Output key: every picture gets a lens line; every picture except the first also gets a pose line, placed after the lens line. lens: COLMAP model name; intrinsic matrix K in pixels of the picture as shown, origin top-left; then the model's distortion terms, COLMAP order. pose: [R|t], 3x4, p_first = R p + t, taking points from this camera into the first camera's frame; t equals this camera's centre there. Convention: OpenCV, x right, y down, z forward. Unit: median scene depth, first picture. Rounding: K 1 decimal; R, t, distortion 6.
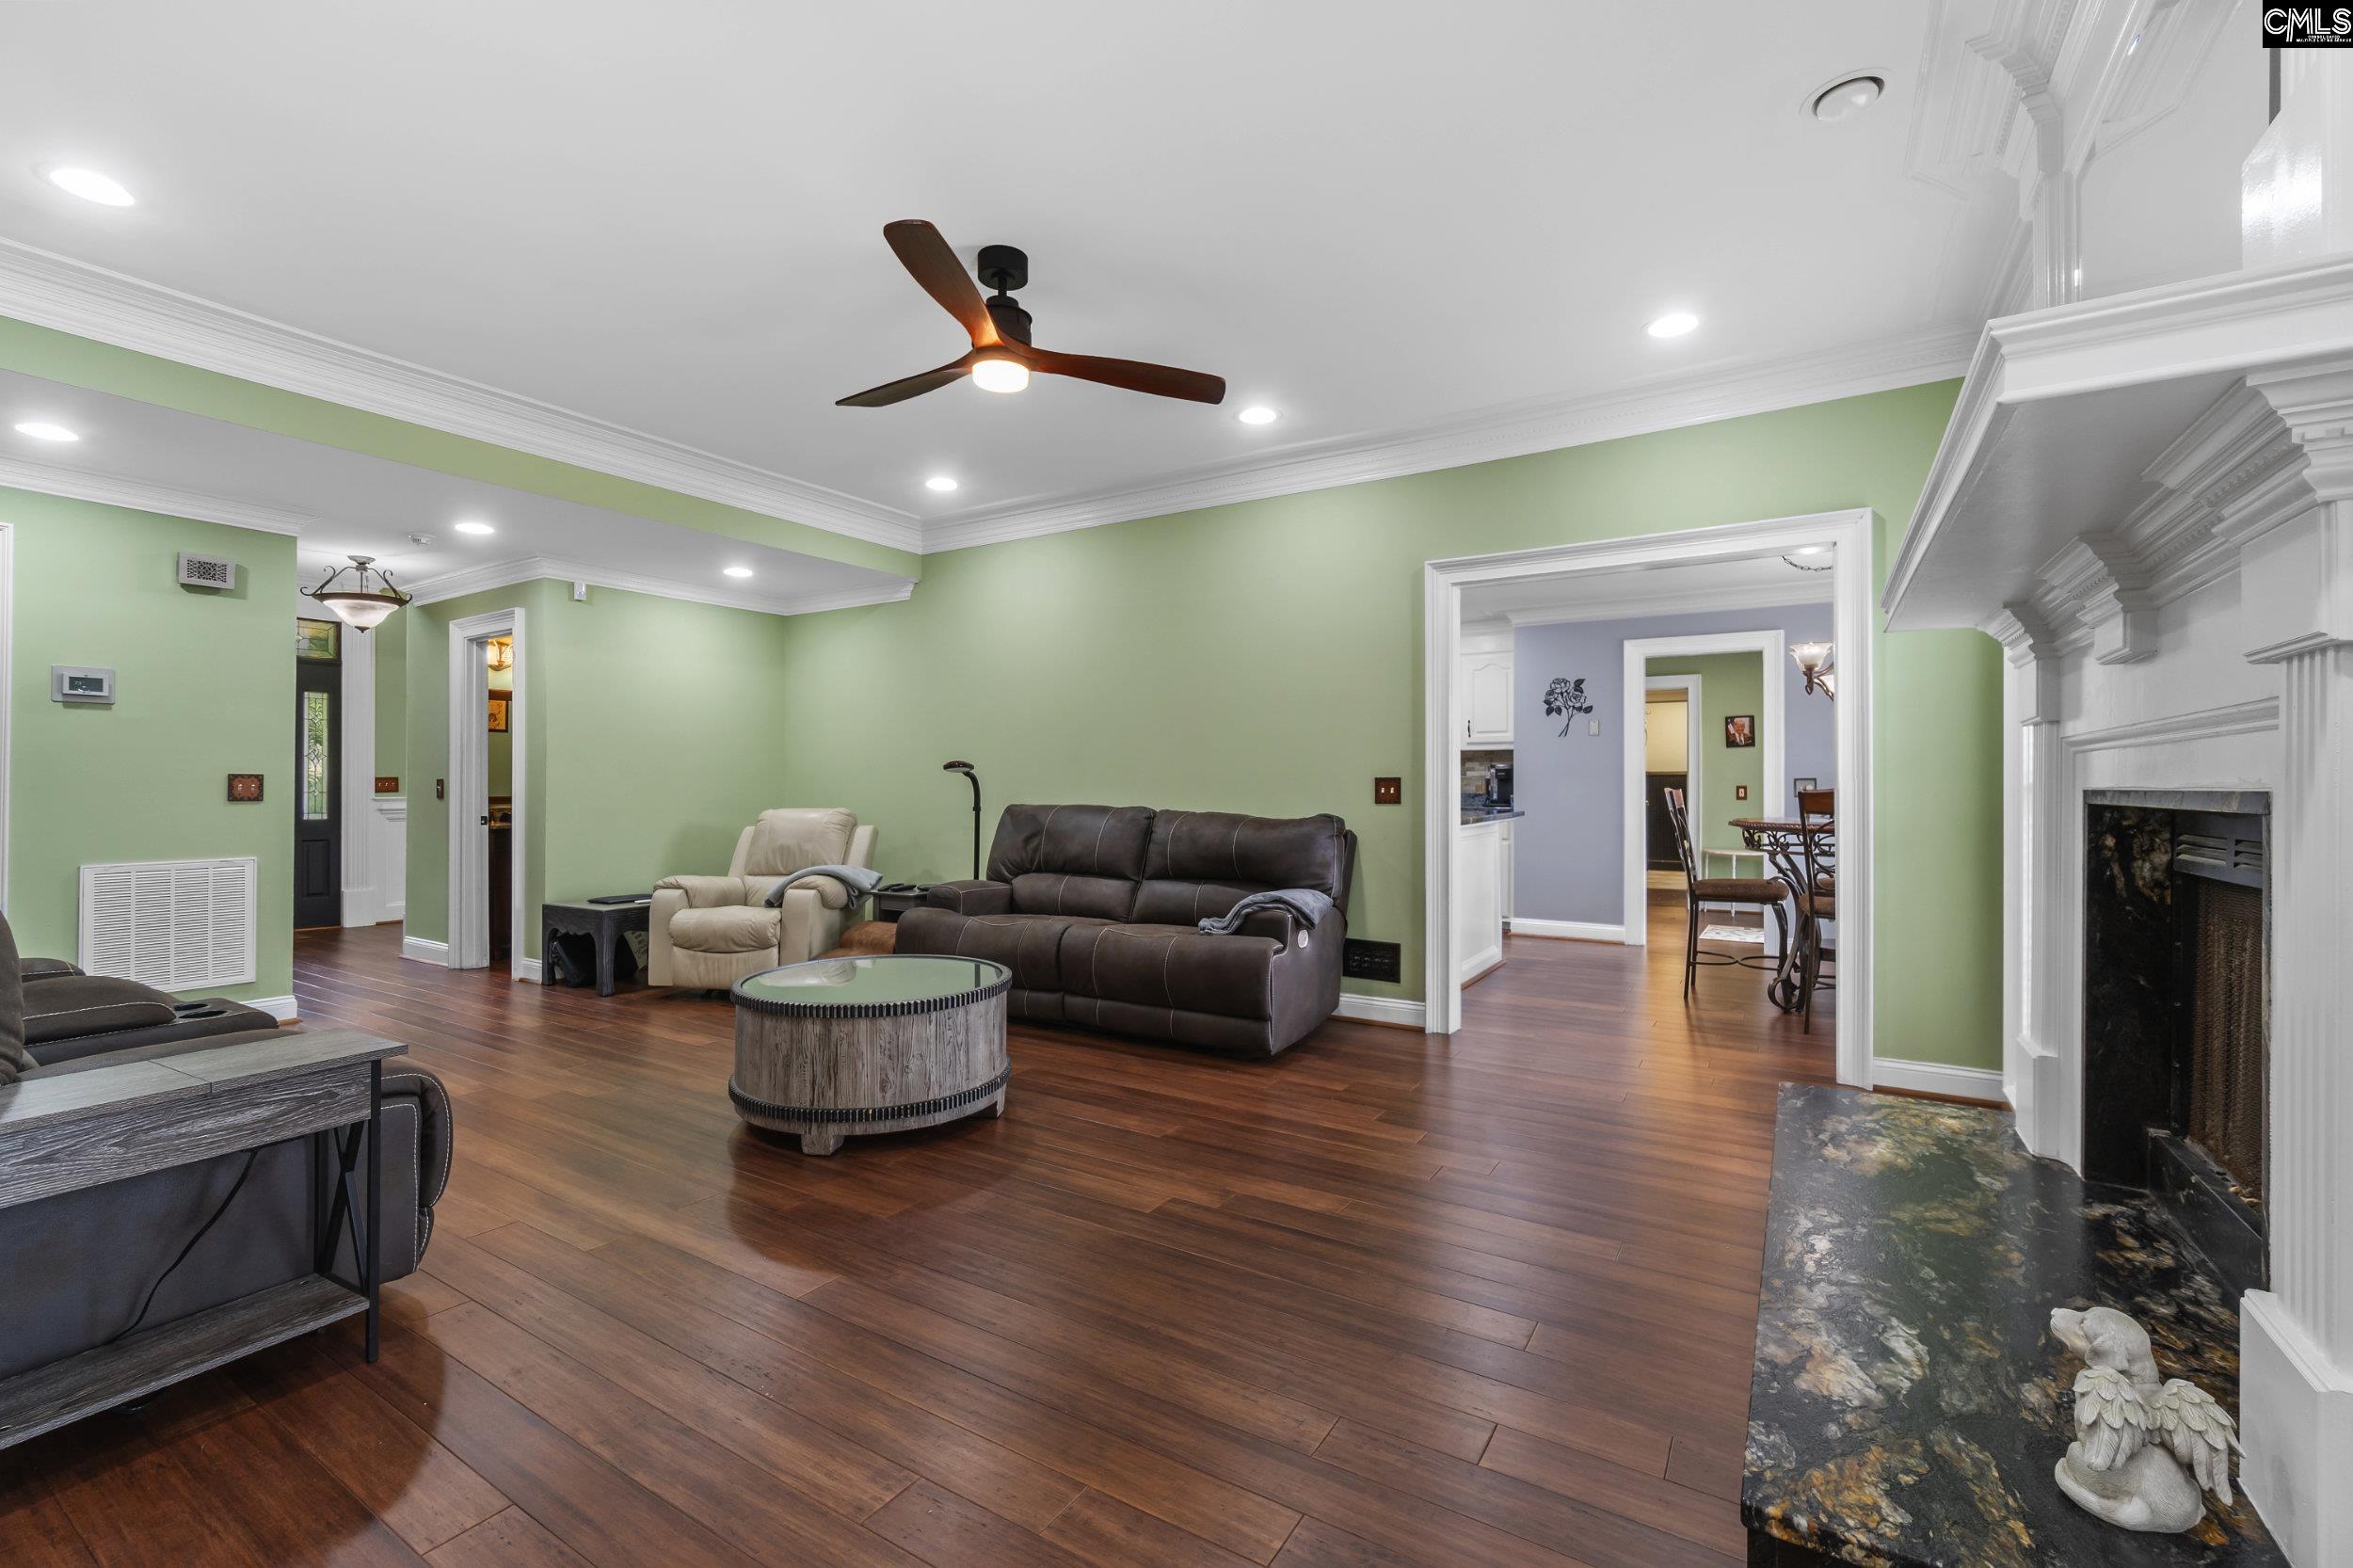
lens RADIAL K [[1023.1, 0, 1156.7], [0, 1023.1, 782.3], [0, 0, 1]] dist [-0.007197, 0.001235]
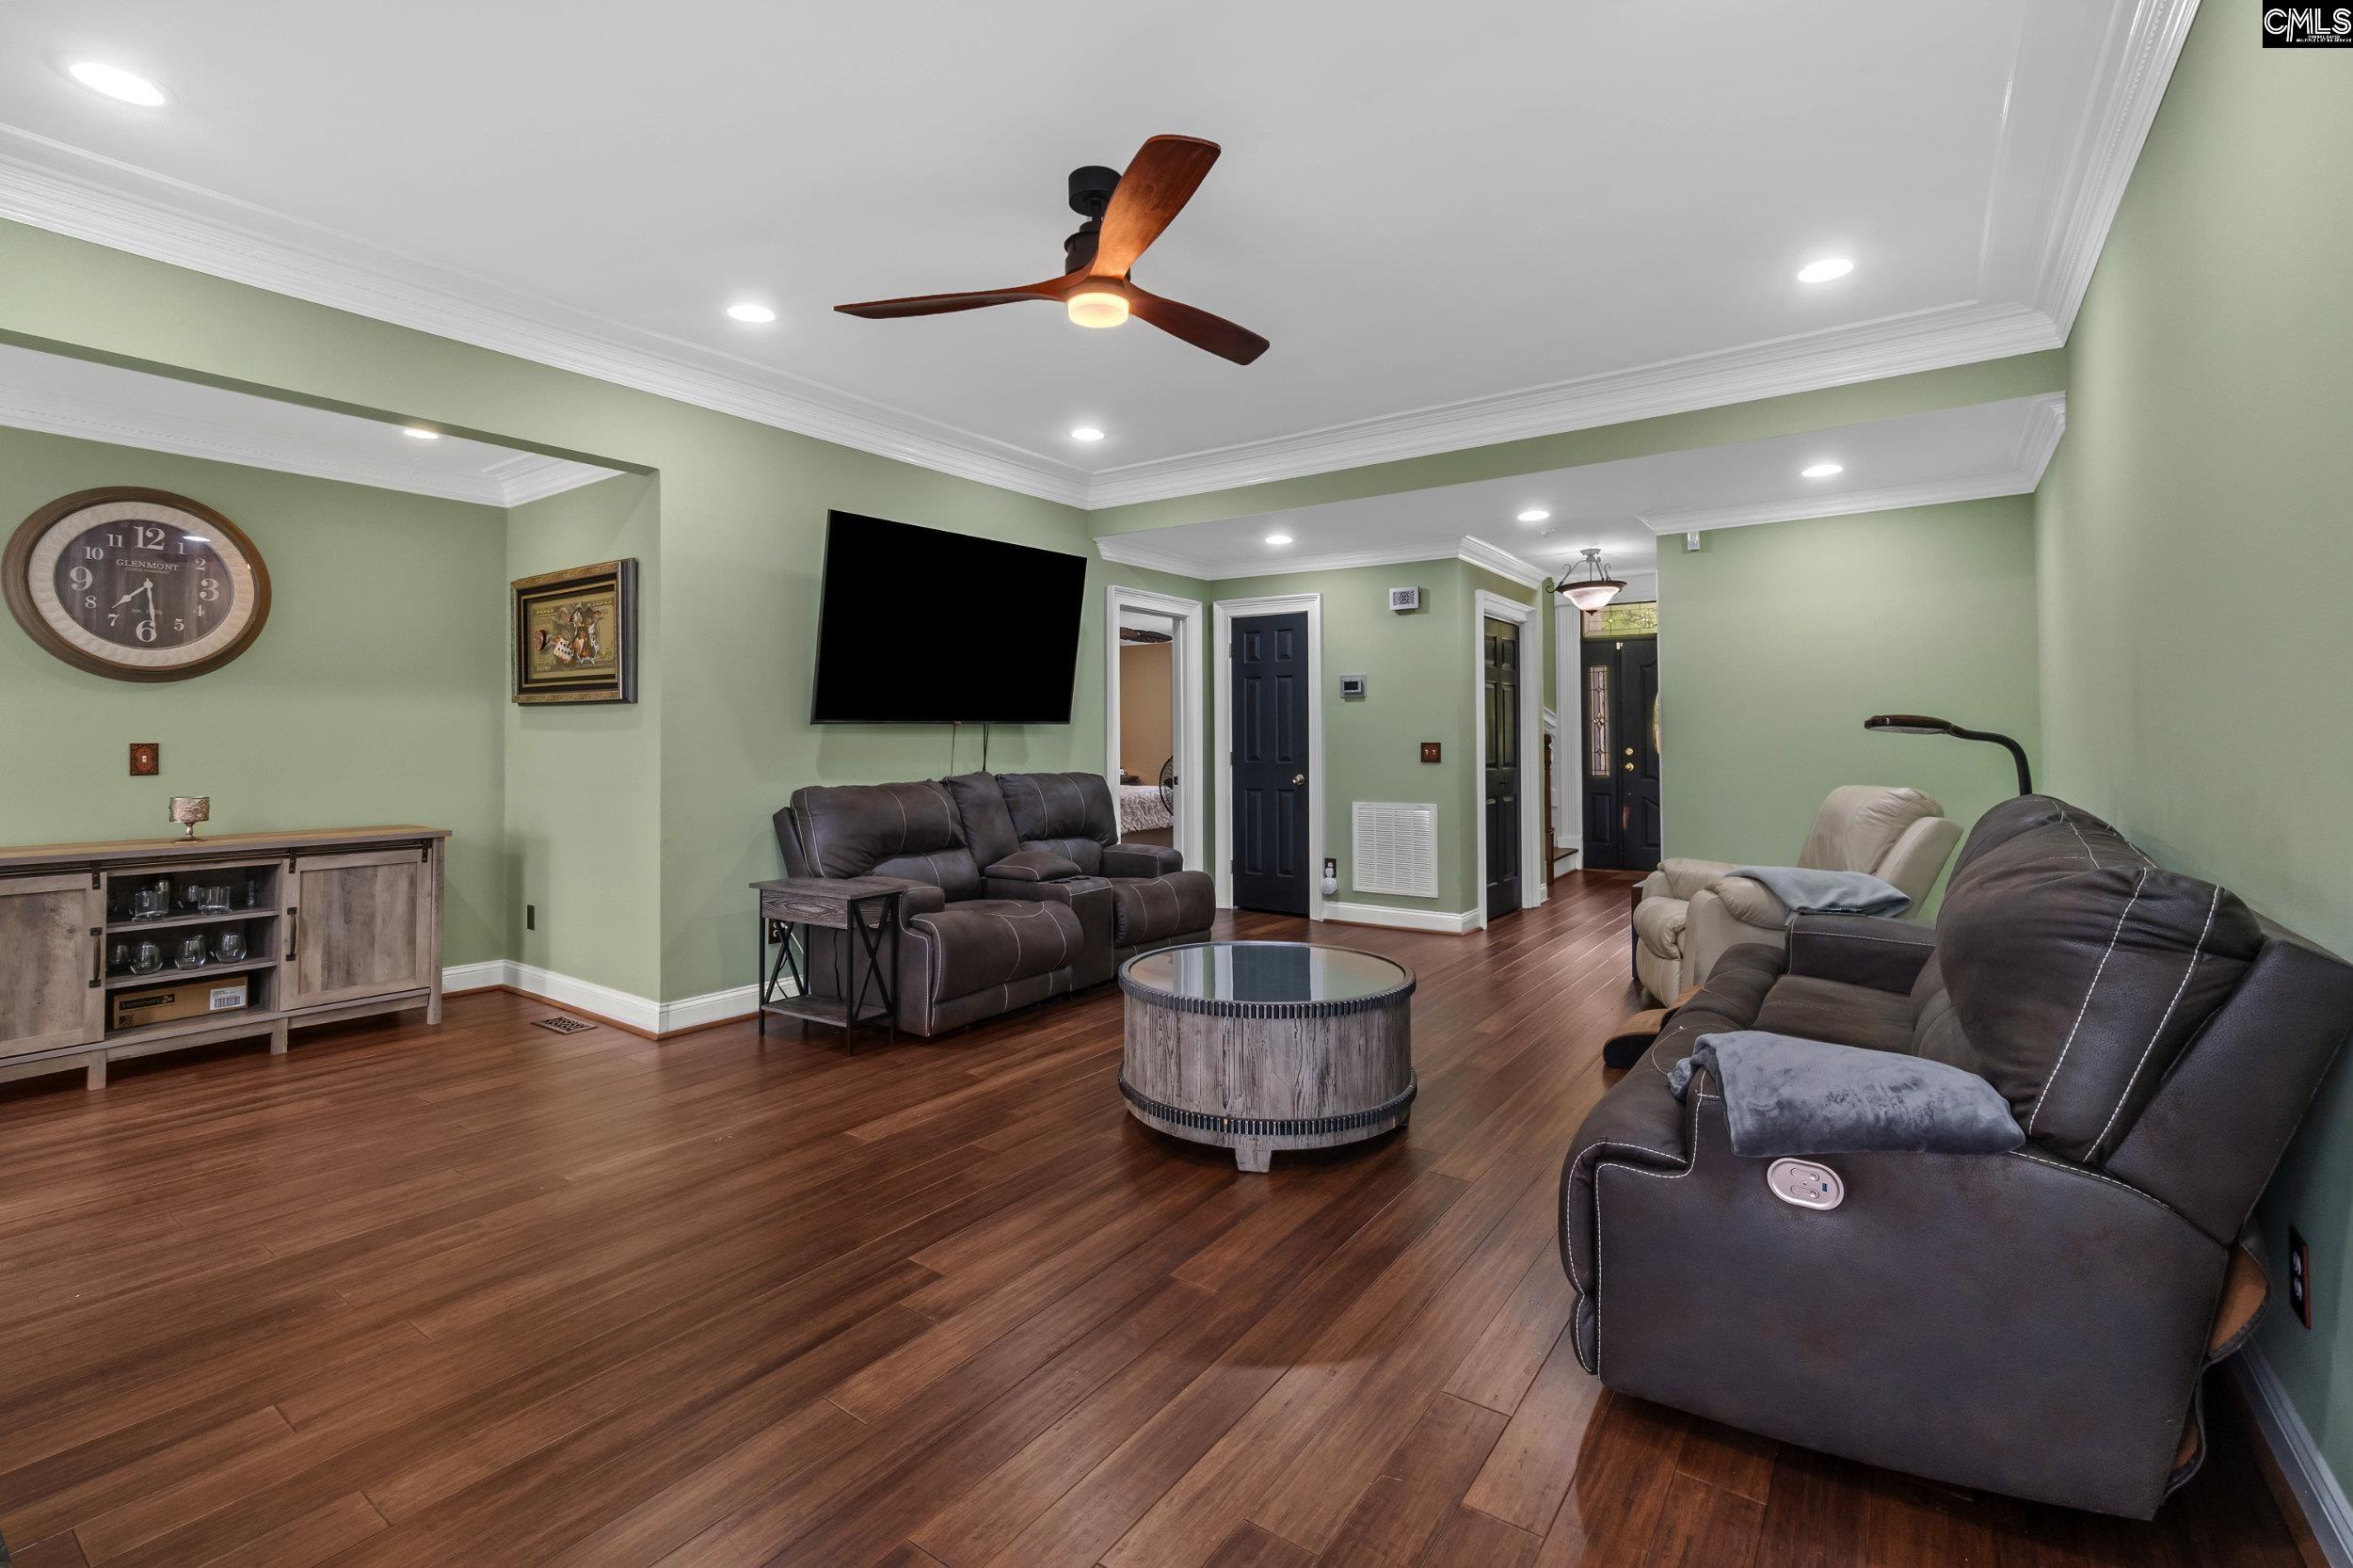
lens RADIAL K [[1023.1, 0, 1155.7], [0, 1023.1, 727.4], [0, 0, 1]] dist [-0.007197, 0.001235]
pose [[-0.057071, -0.016603, -0.998232, 0.522522], [0.006994, 0.999831, -0.017029, -0.007642], [0.998346, -0.007953, -0.056946, 0.776408]]
